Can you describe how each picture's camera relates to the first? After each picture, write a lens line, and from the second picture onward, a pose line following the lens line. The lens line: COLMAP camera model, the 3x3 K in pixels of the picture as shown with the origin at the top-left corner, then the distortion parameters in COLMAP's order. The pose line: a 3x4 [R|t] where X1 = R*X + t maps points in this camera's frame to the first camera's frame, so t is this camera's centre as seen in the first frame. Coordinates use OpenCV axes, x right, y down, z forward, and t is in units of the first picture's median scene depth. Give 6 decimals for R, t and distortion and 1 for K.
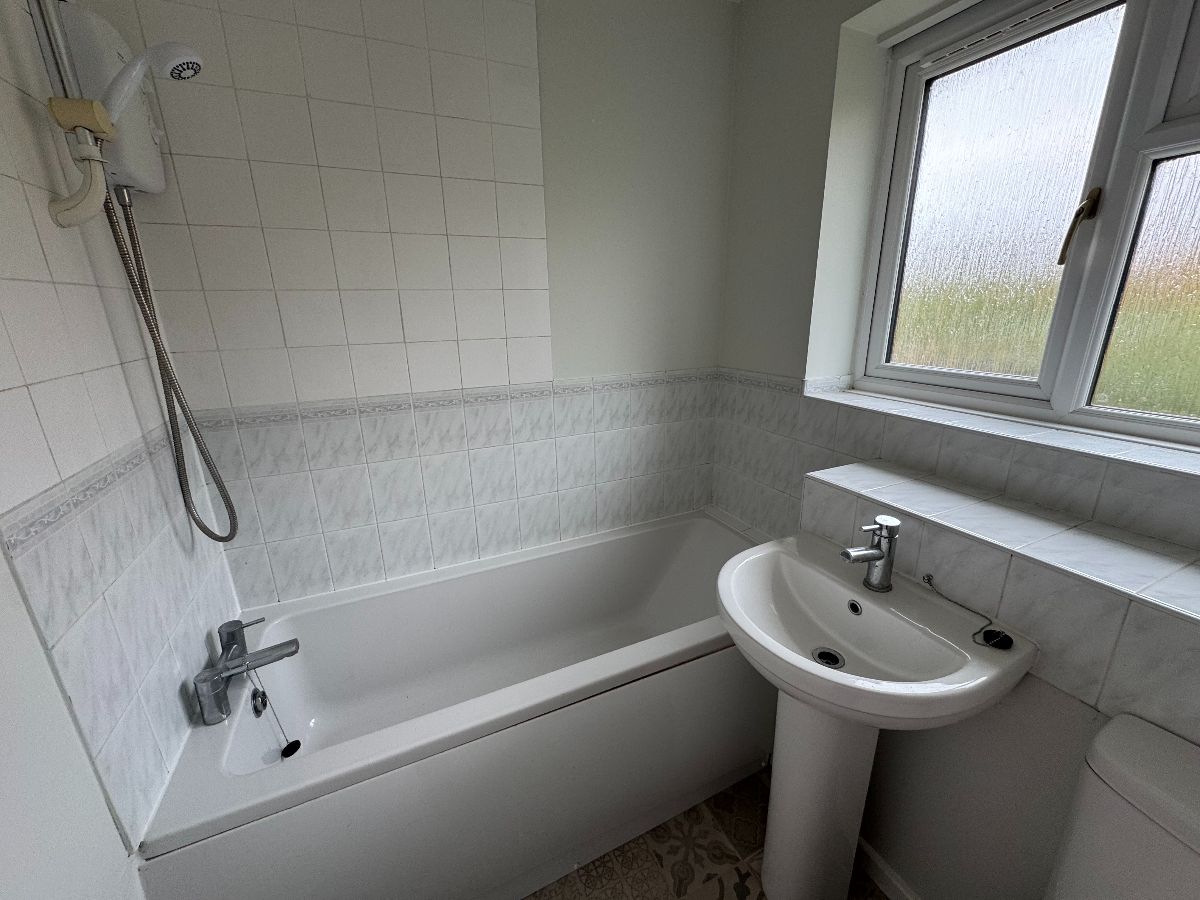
lens RADIAL K [[483.4, 0, 596.0], [0, 483.4, 453.0], [0, 0, 1]] dist [-0.004805, 0.001522]
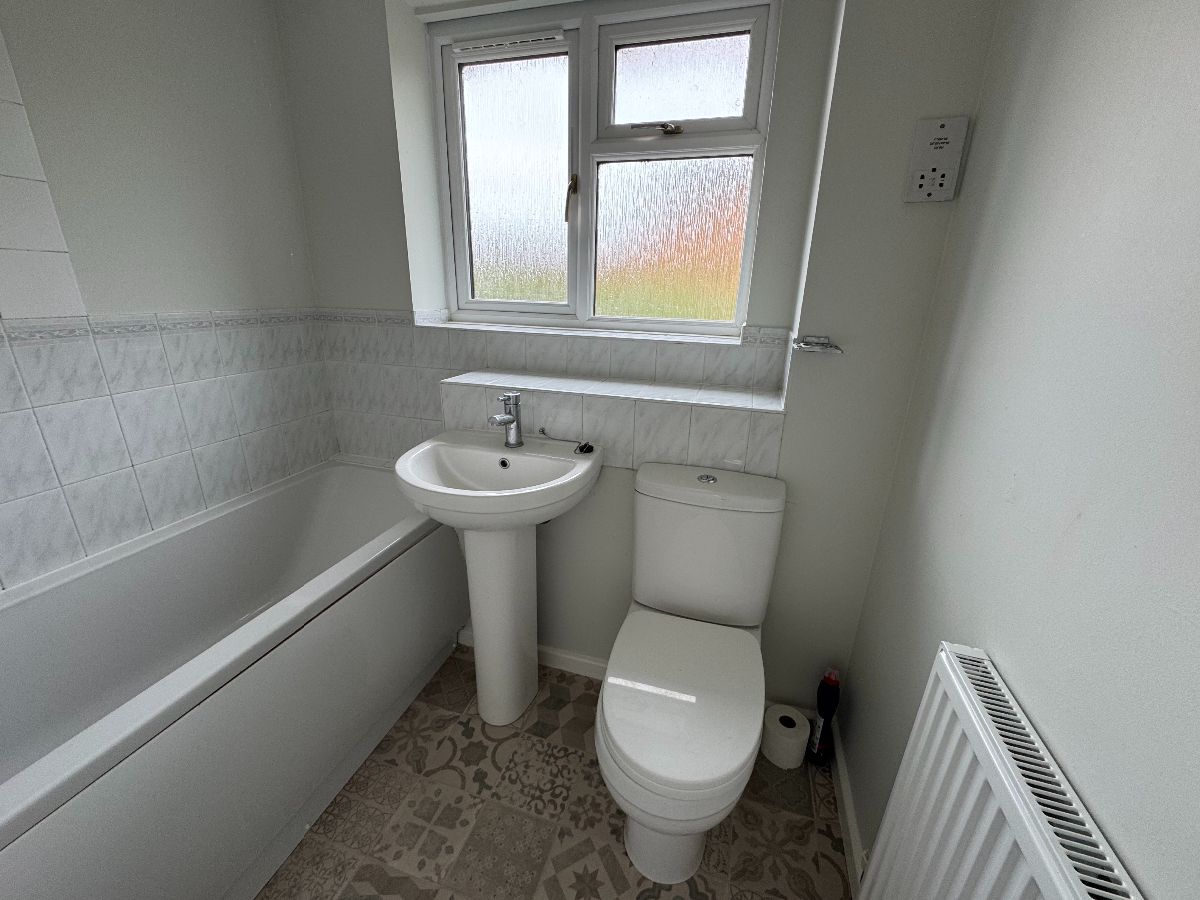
lens RADIAL K [[483.4, 0, 602.4], [0, 483.4, 452.3], [0, 0, 1]] dist [-0.004805, 0.001522]
pose [[0.664270, -0.206322, 0.718454, -0.171652], [0.175244, 0.977350, 0.118643, 0.129206], [-0.726660, 0.047094, 0.685381, -0.083654]]
